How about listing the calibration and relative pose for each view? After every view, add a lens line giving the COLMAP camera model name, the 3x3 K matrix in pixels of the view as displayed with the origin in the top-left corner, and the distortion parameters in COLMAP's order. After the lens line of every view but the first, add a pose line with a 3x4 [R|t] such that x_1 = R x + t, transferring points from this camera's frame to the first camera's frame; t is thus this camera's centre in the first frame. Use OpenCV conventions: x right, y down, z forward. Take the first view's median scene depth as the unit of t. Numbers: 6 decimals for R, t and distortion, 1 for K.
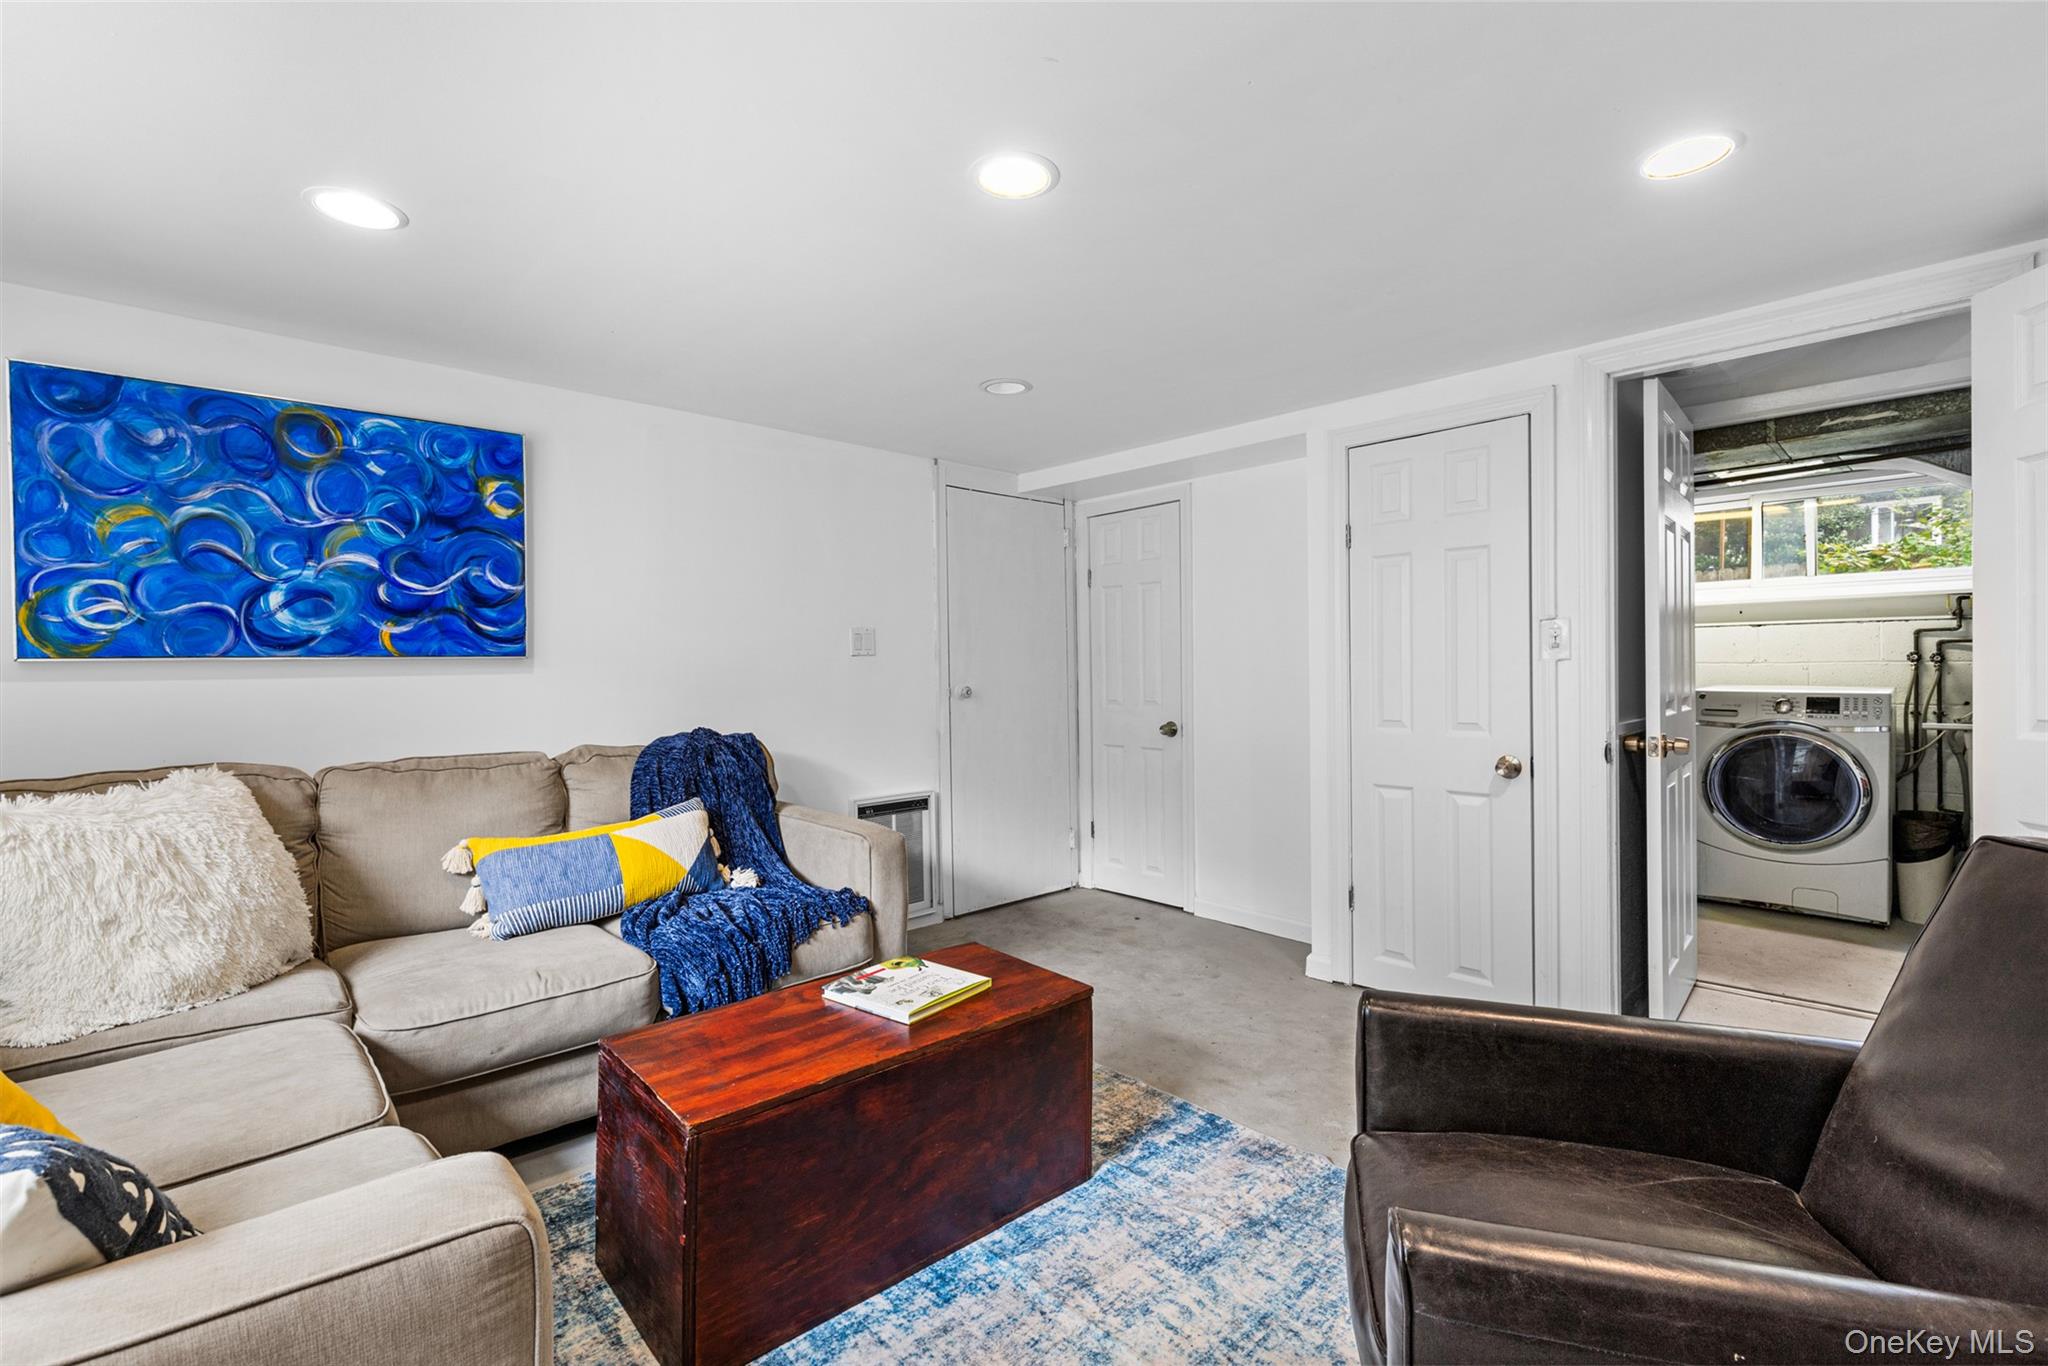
lens RADIAL K [[931.2, 0, 1025.2], [0, 931.2, 671.7], [0, 0, 1]] dist [0.003181, 0.000054]
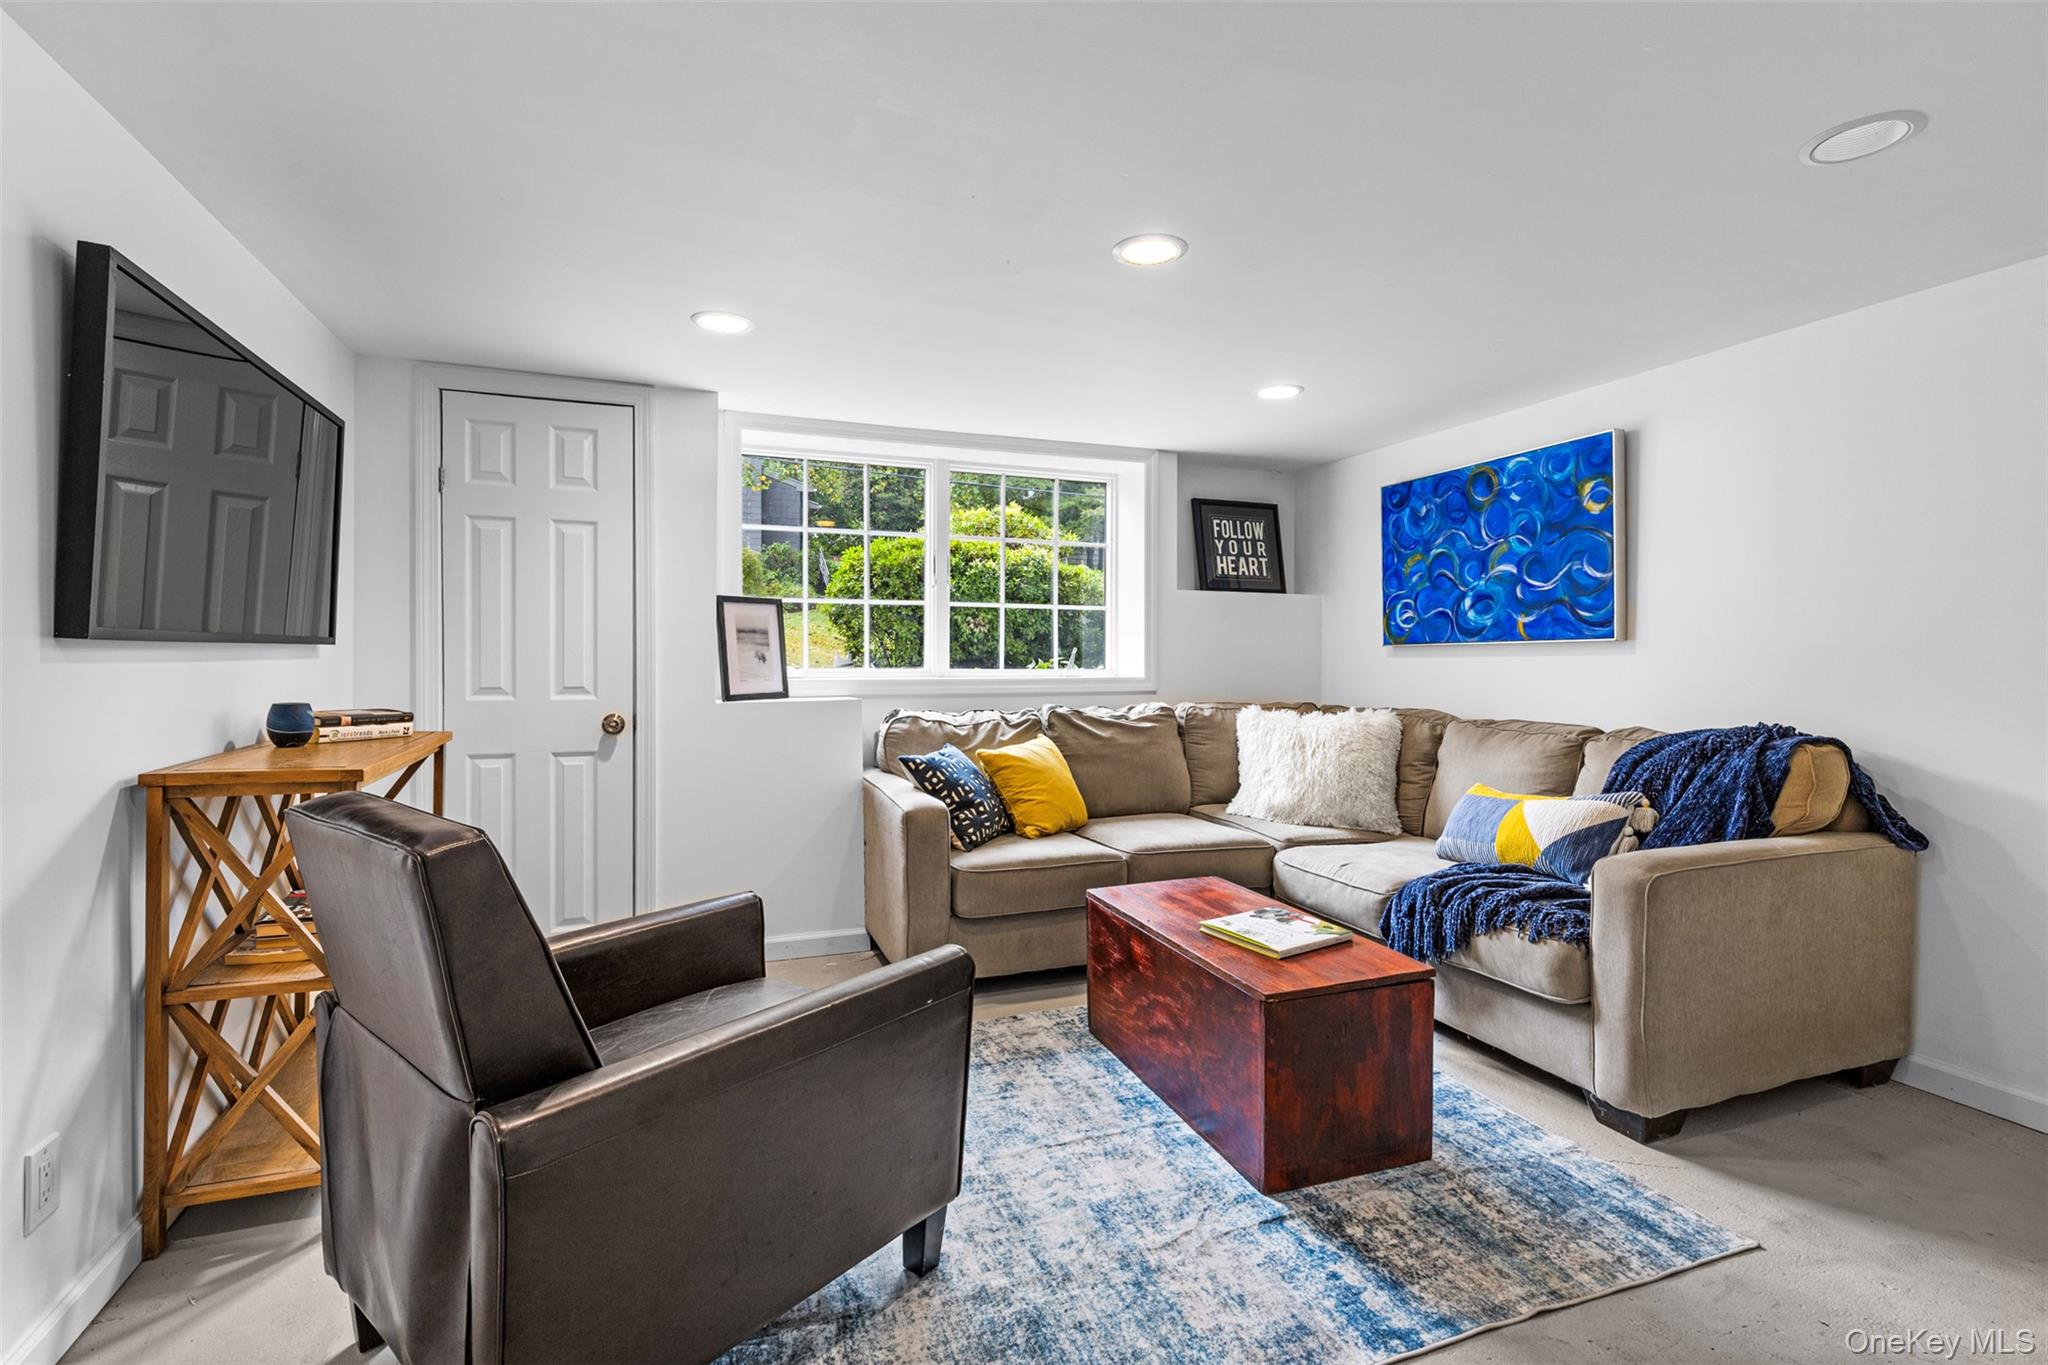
lens RADIAL K [[931.2, 0, 1024.6], [0, 931.2, 668.9], [0, 0, 1]] dist [0.003181, 0.000054]
pose [[-0.379695, 0.020315, -0.924889, 0.802207], [-0.000726, 0.999752, 0.022257, -0.005671], [0.925112, 0.009122, -0.379586, 0.887770]]
